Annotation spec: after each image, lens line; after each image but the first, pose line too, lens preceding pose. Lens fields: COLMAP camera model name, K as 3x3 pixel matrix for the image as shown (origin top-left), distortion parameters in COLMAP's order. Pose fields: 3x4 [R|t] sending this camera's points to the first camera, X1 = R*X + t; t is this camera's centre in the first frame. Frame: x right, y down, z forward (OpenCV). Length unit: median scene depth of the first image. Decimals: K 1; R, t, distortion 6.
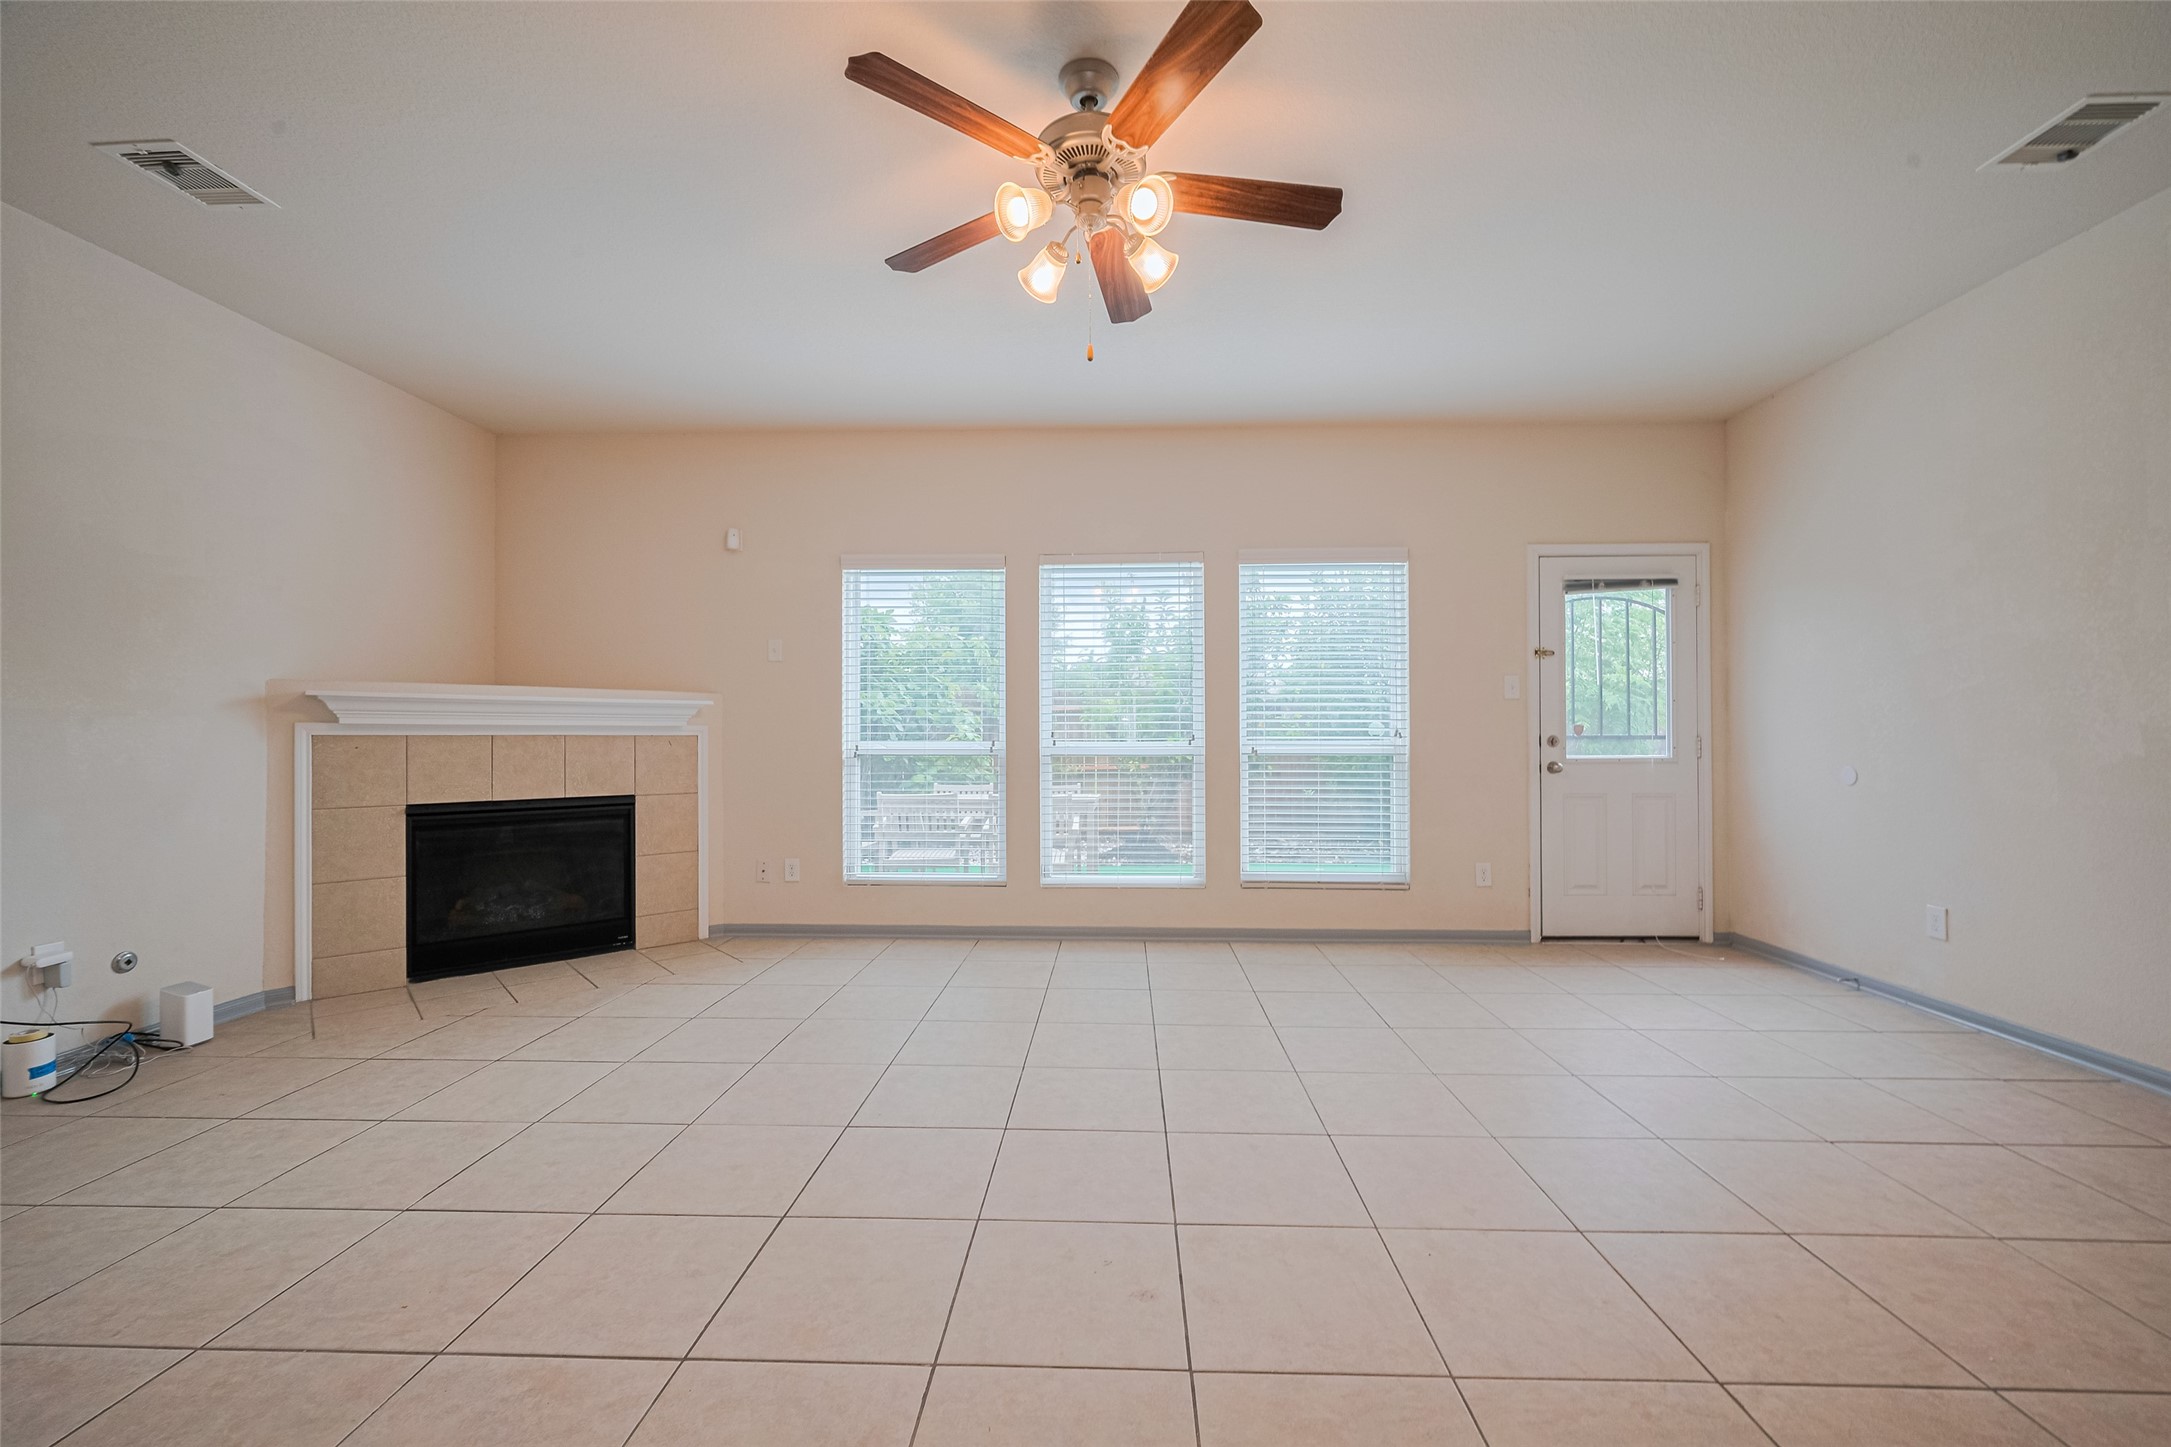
lens RADIAL K [[864.4, 0, 1097.3], [0, 864.4, 734.8], [0, 0, 1]] dist [-0.000787, -0.000865]
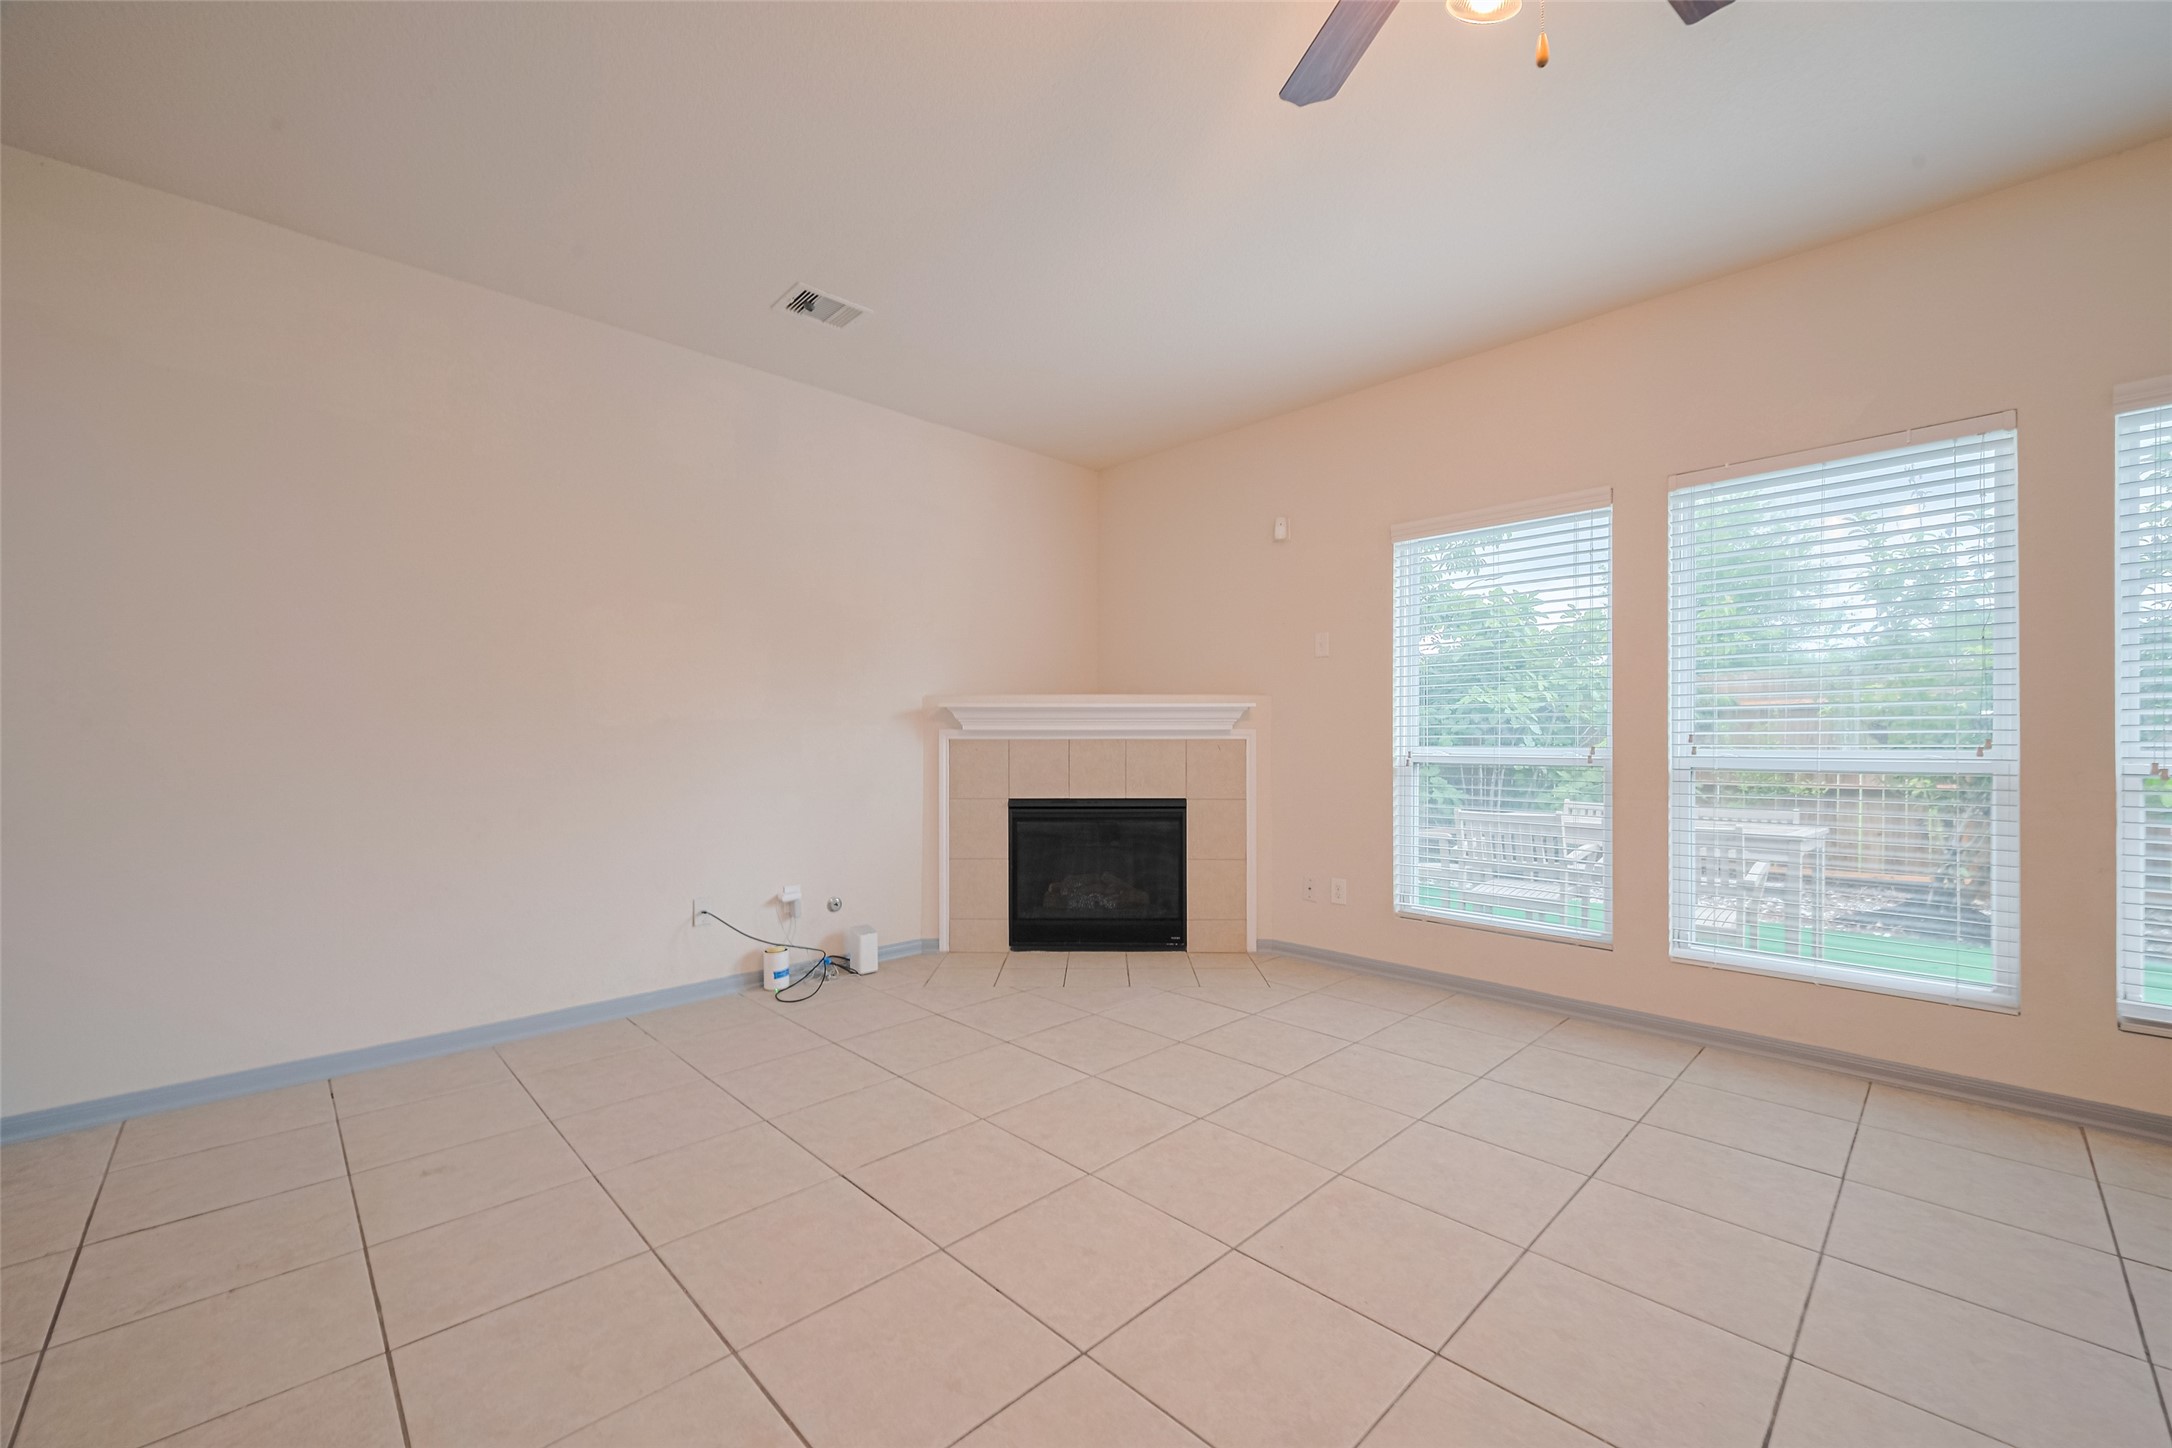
lens RADIAL K [[864.8, 0, 1091.2], [0, 864.8, 743.4], [0, 0, 1]] dist [-0.000787, -0.000865]
pose [[0.719837, 0.002887, -0.694138, 0.081482], [0.001572, 0.999982, 0.005790, -0.000612], [0.694142, -0.005259, 0.719819, 0.192919]]
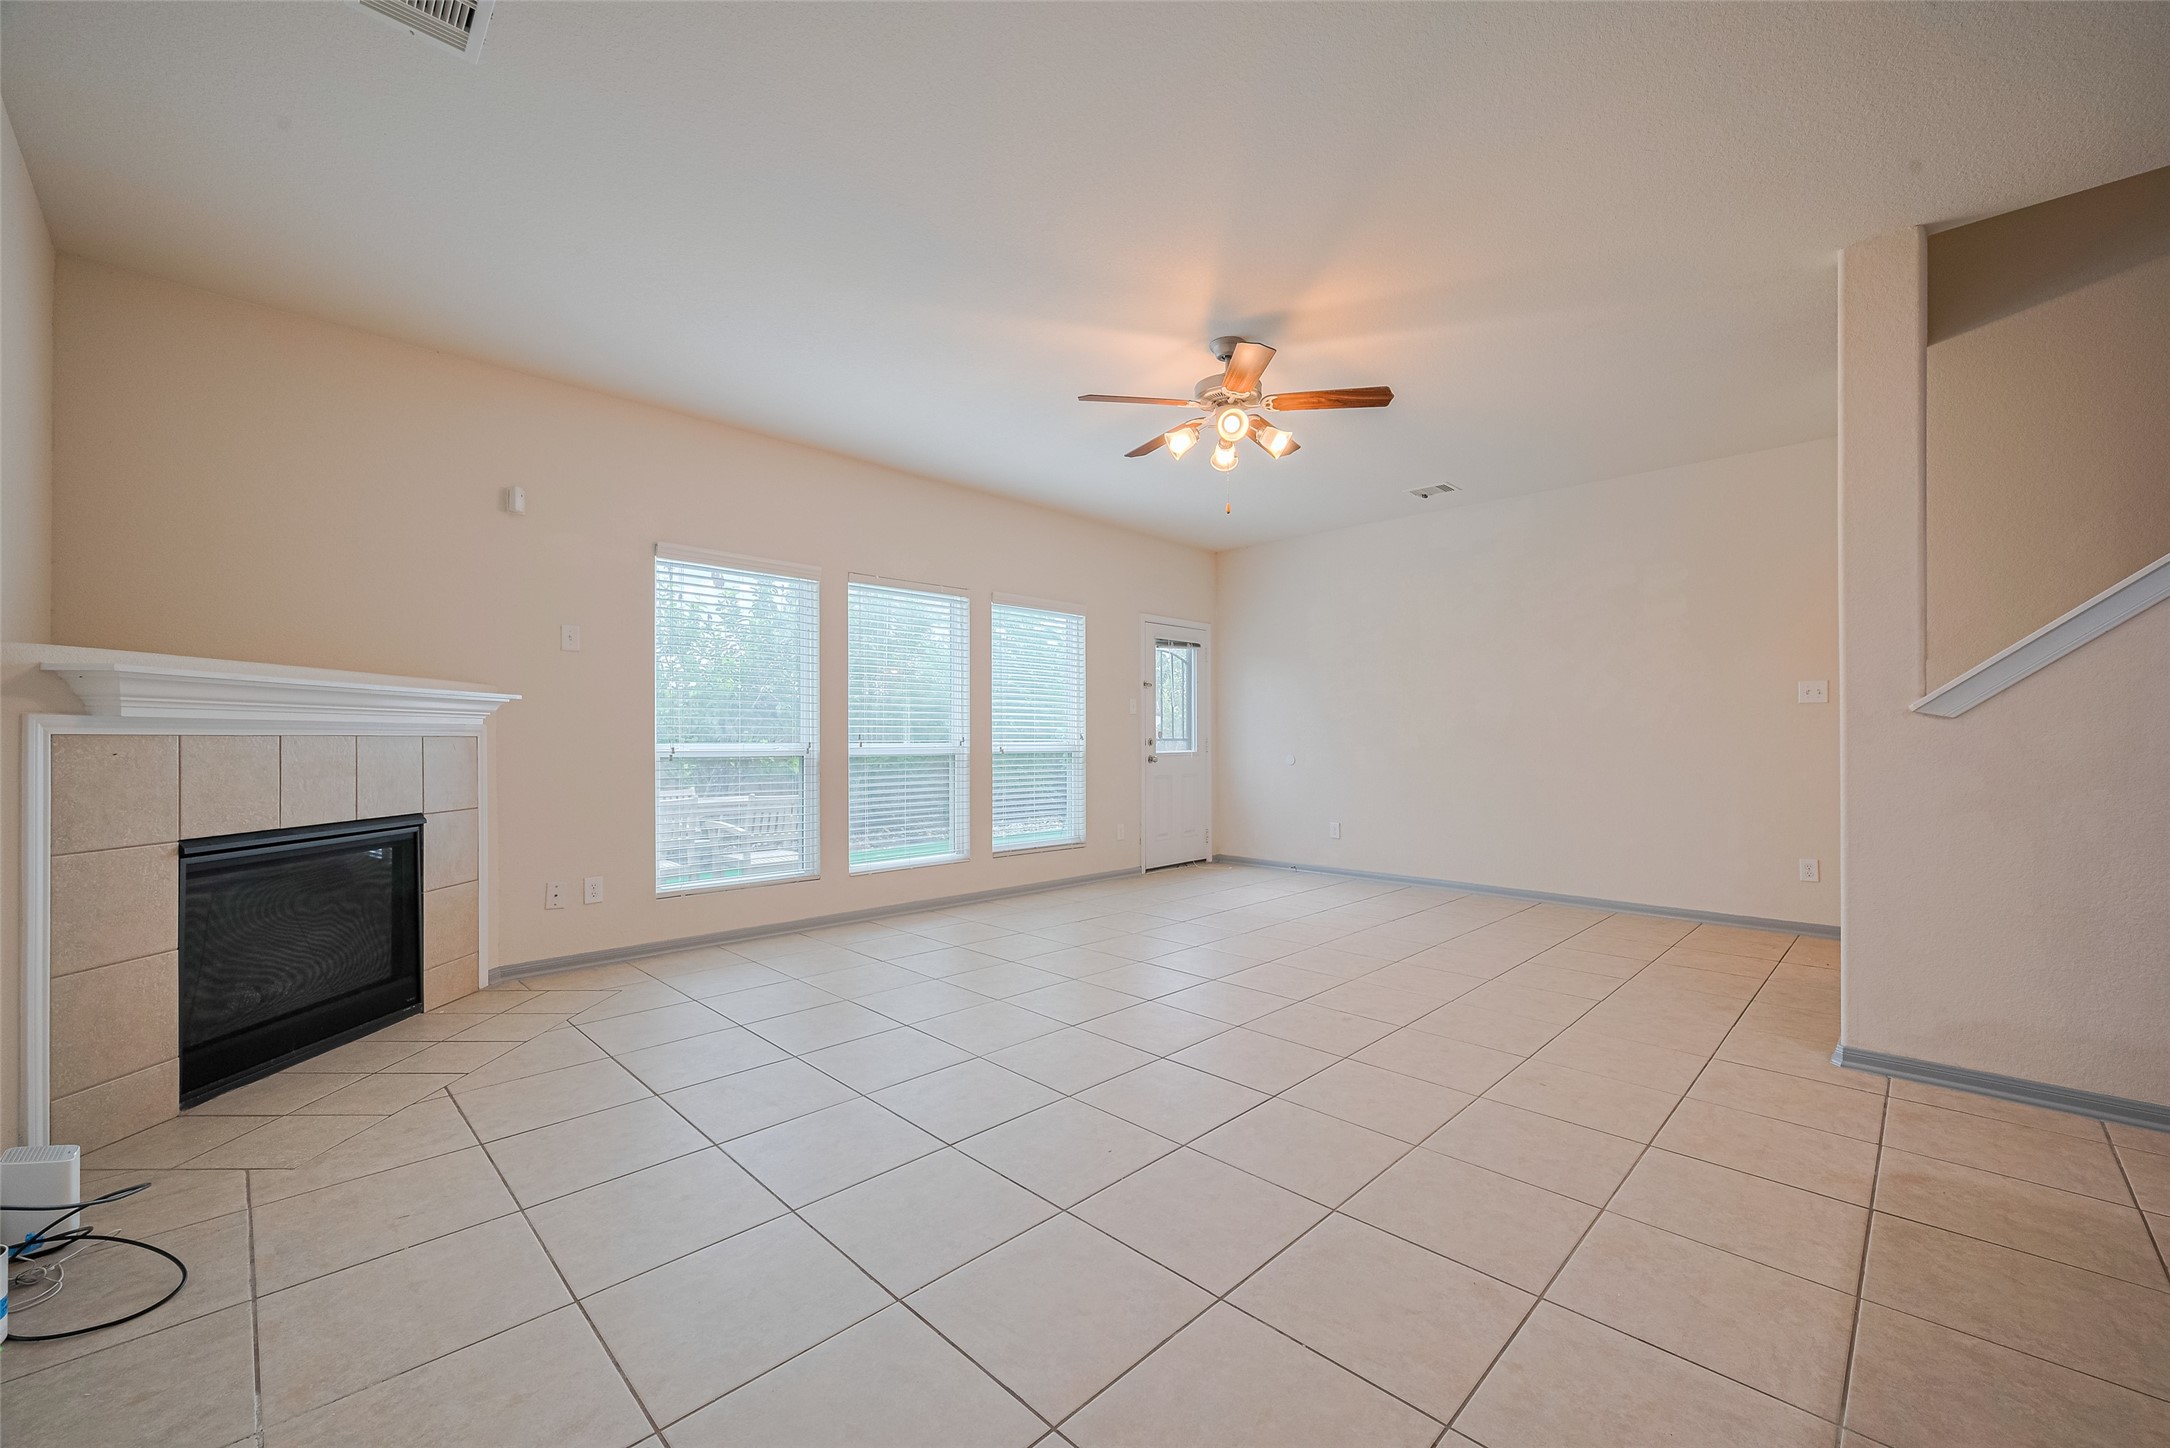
lens RADIAL K [[864.0, 0, 1098.9], [0, 864.0, 733.7], [0, 0, 1]] dist [-0.000787, -0.000865]
pose [[0.673148, 0.005448, 0.739488, -0.679048], [-0.001735, 0.999982, -0.005789, 0.001863], [-0.739506, 0.002614, 0.673145, 0.030426]]
